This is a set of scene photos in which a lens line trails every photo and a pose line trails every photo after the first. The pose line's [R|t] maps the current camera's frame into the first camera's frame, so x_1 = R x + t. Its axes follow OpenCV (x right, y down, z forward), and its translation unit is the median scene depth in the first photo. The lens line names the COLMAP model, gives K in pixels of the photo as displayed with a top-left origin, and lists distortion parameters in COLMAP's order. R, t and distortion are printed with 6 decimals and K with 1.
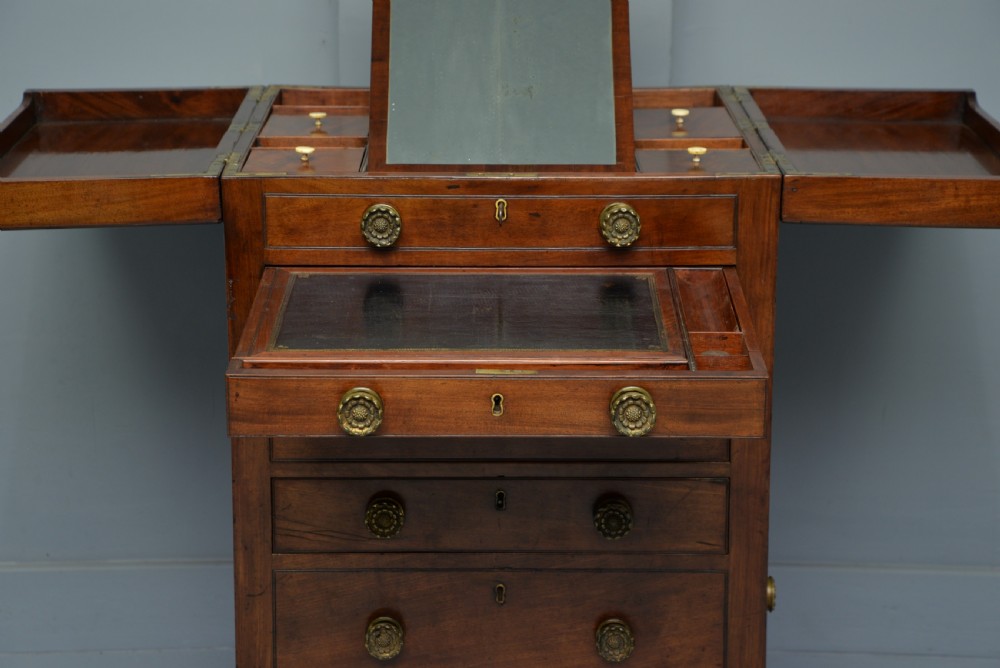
lens RADIAL K [[2244.0, 0, 500.0], [0, 2244.0, 334.0], [0, 0, 1]] dist [0.649018, 0.417189]
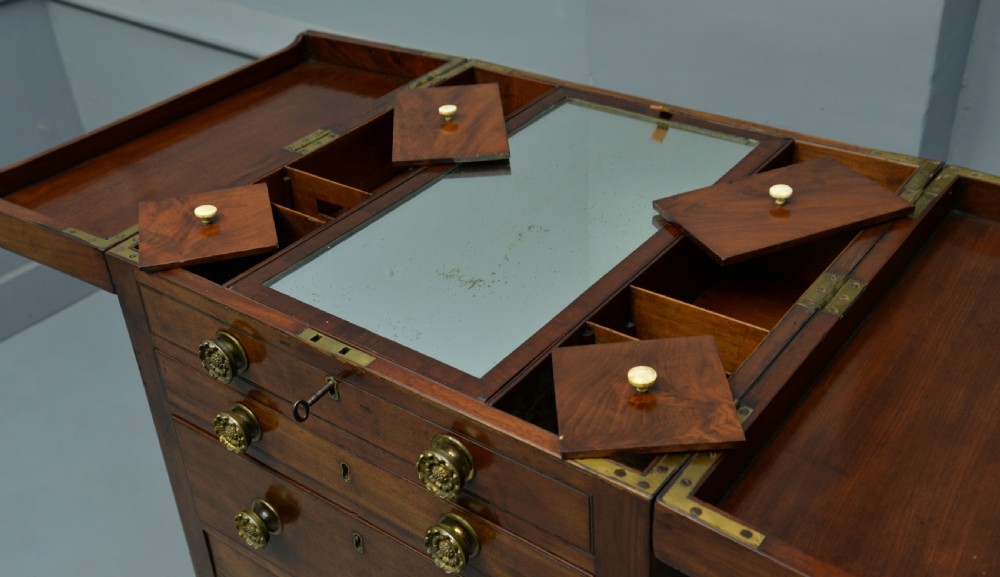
lens RADIAL K [[1081.1, 0, 497.0], [0, 1081.1, 250.3], [0, 0, 1]] dist [0.100142, 0.015865]
pose [[0.793415, 0.274223, -0.543410, 0.230902], [-0.110504, 0.942824, 0.314437, -0.220092], [0.598566, -0.189430, 0.778354, 0.750671]]
